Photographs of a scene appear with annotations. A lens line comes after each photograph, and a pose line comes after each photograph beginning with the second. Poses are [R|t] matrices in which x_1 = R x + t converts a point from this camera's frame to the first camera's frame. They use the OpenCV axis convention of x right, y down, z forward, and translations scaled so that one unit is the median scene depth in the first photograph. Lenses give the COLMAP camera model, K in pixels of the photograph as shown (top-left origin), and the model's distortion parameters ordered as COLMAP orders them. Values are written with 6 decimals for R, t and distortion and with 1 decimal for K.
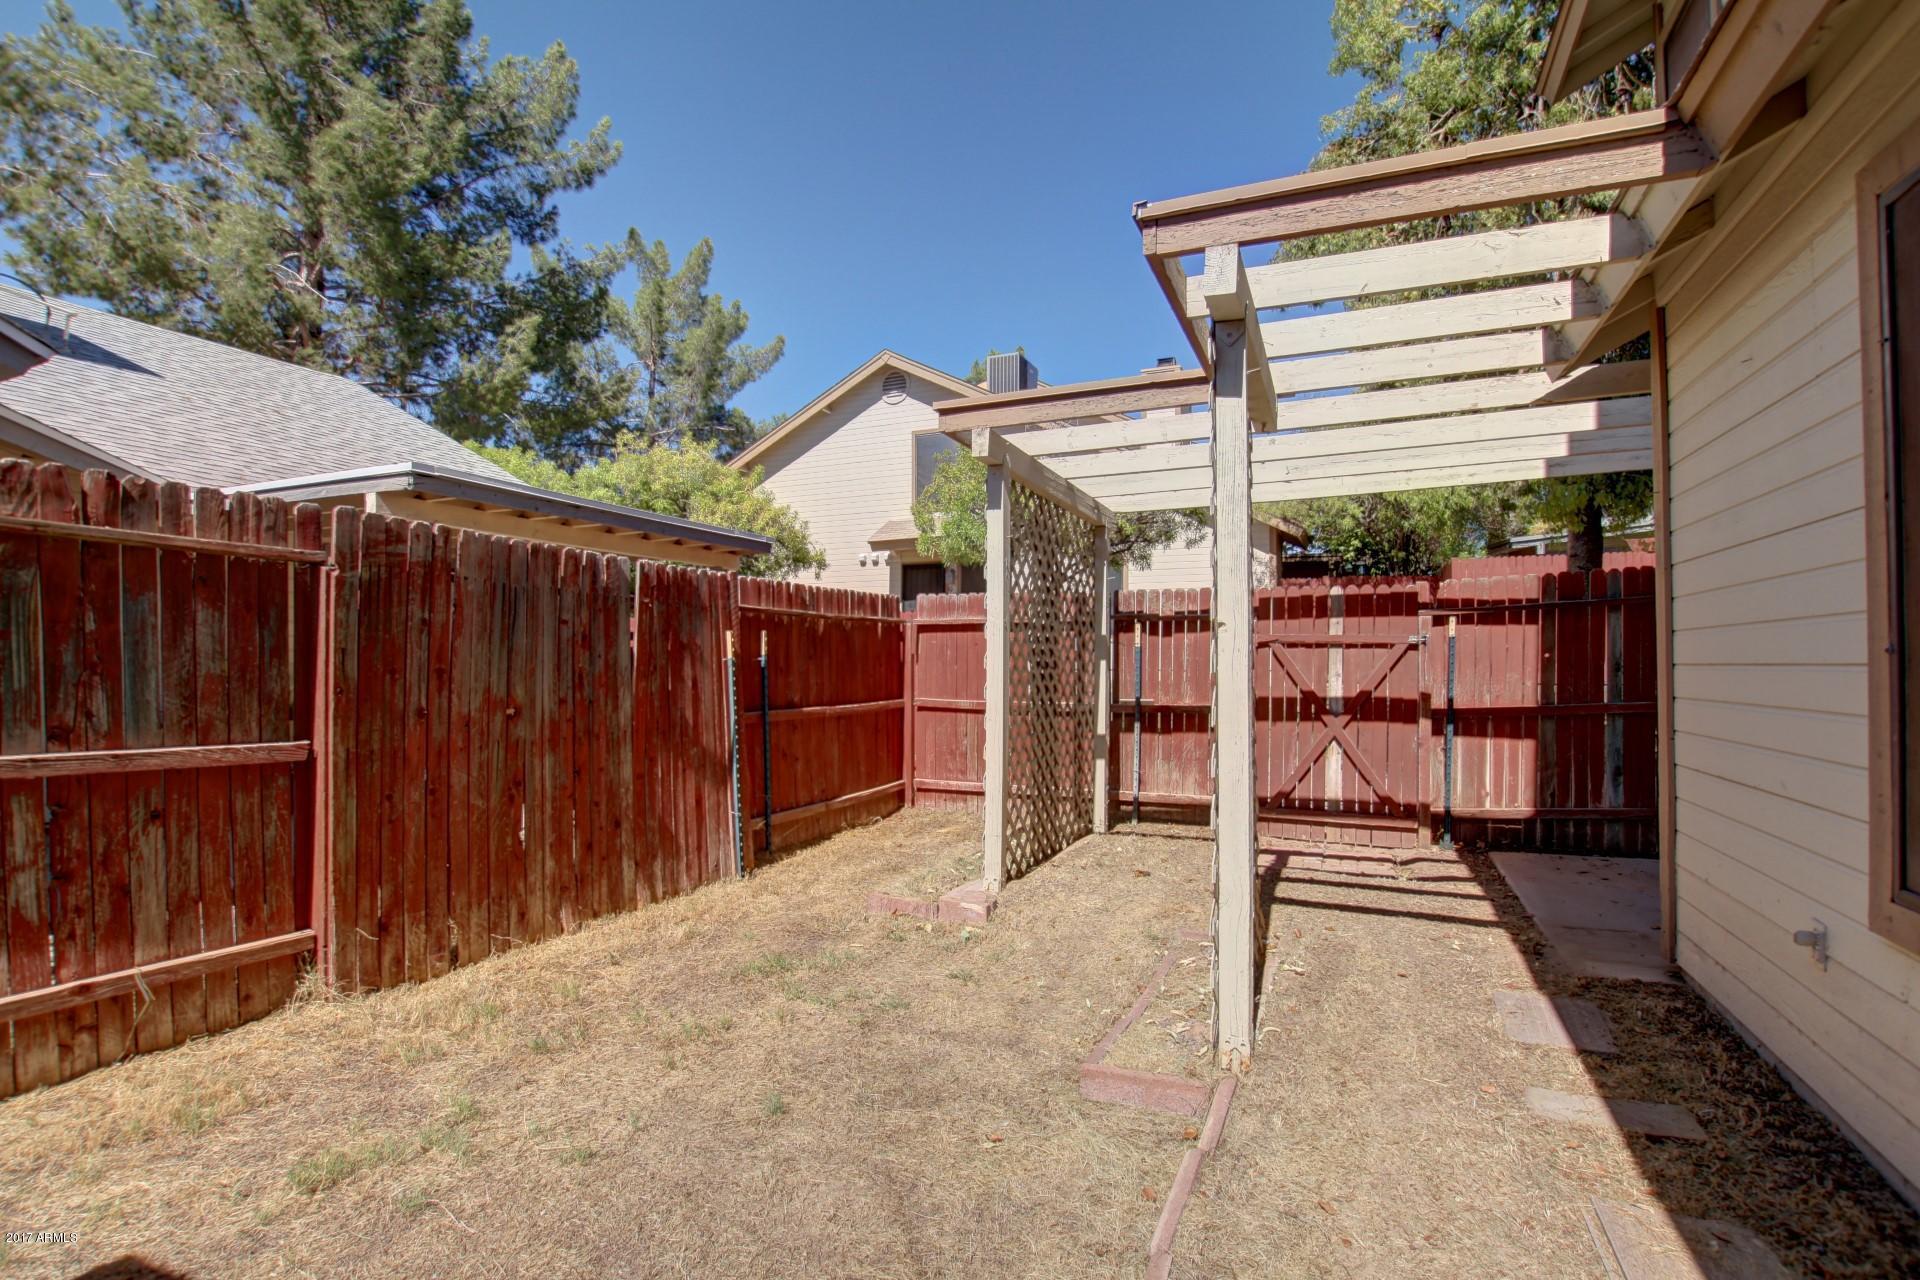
lens RADIAL K [[891.2, 0, 963.6], [0, 891.2, 651.7], [0, 0, 1]] dist [-0.034844, 0.001921]
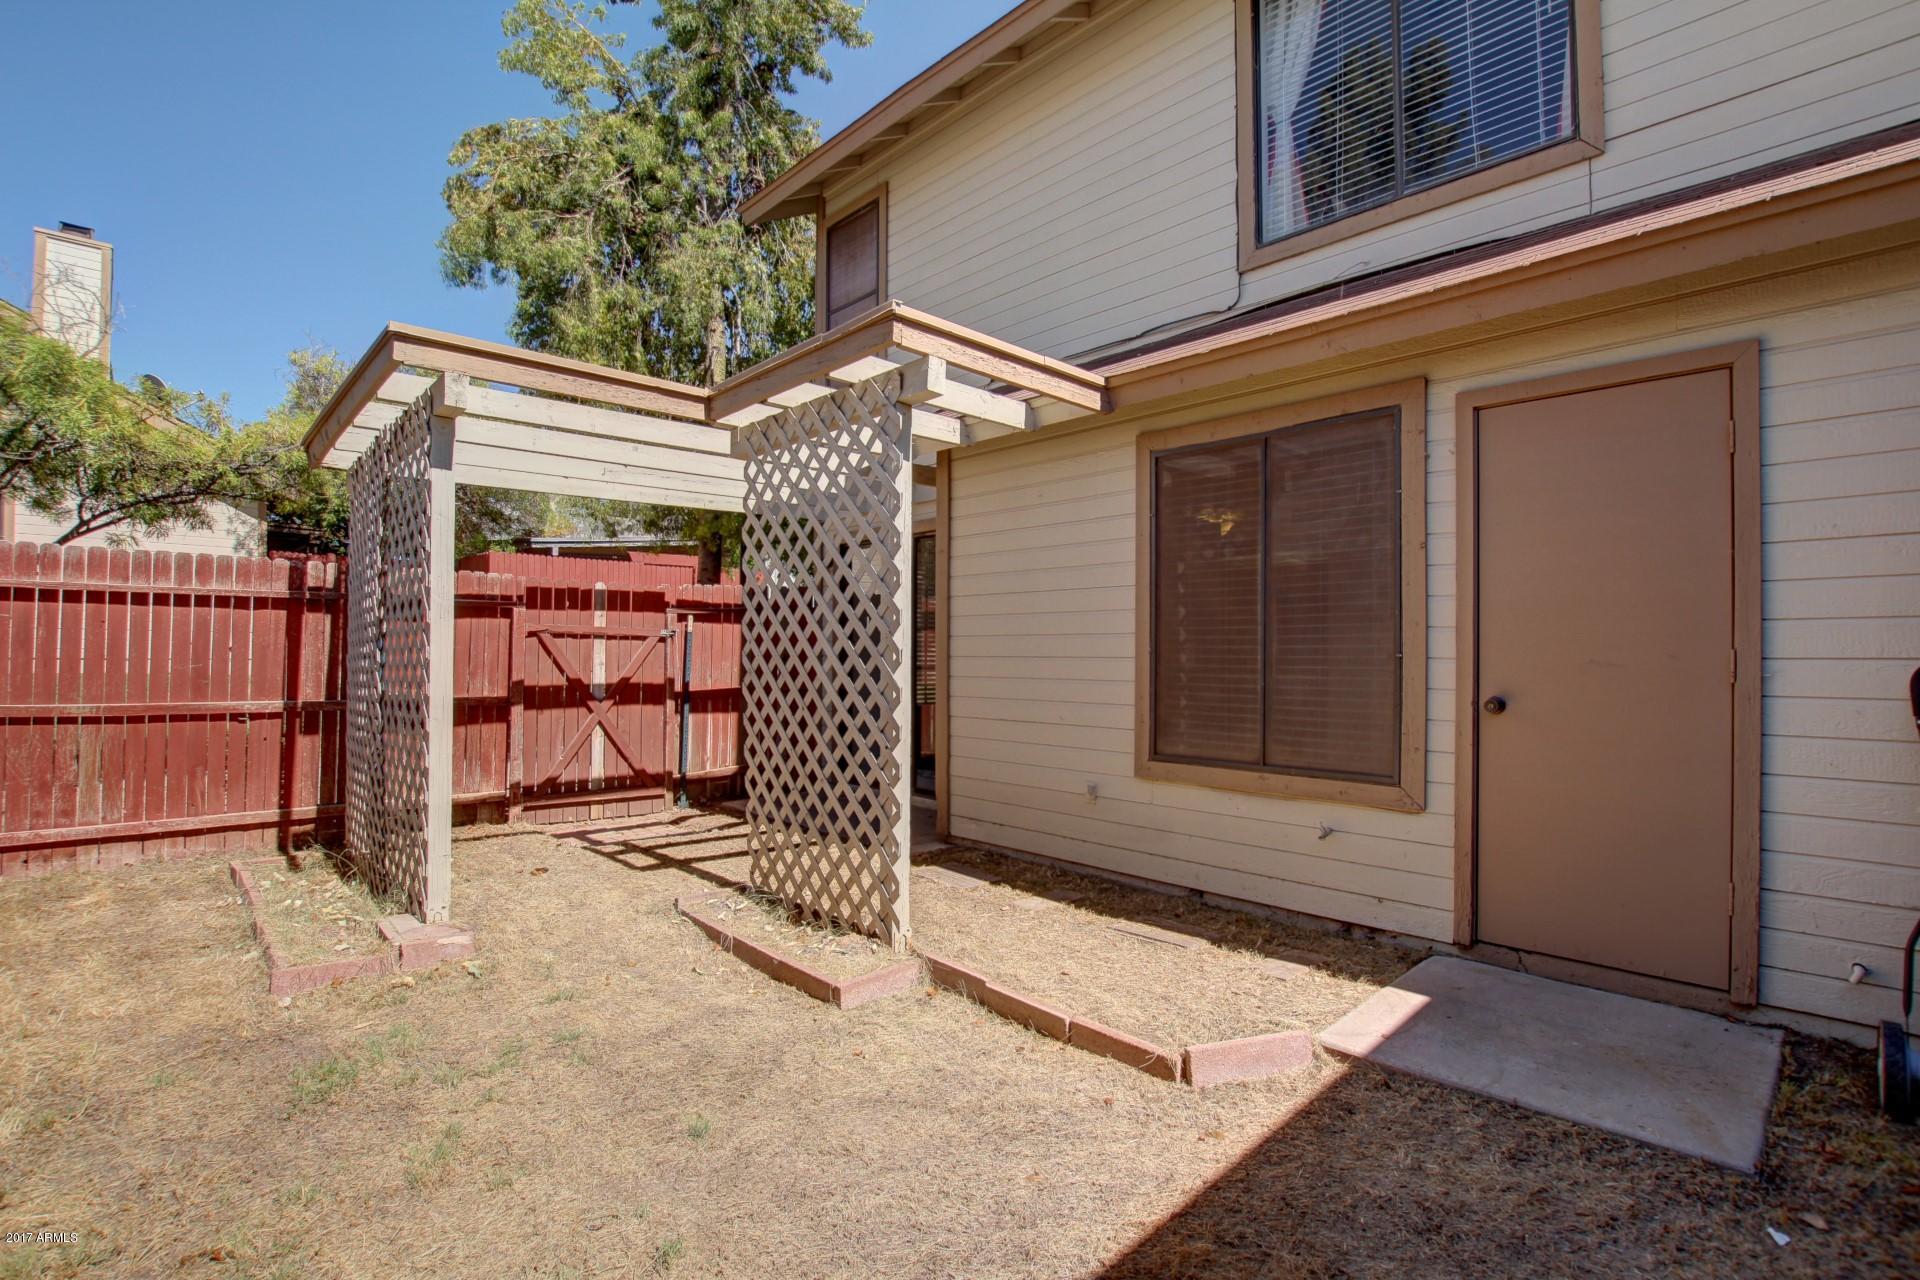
lens RADIAL K [[891.2, 0, 969.7], [0, 891.2, 643.7], [0, 0, 1]] dist [-0.034844, 0.001921]
pose [[0.388542, 0.014657, 0.921315, -0.418614], [-0.018568, 0.999795, -0.008074, 0.002399], [-0.921244, -0.013970, 0.388734, 0.167982]]
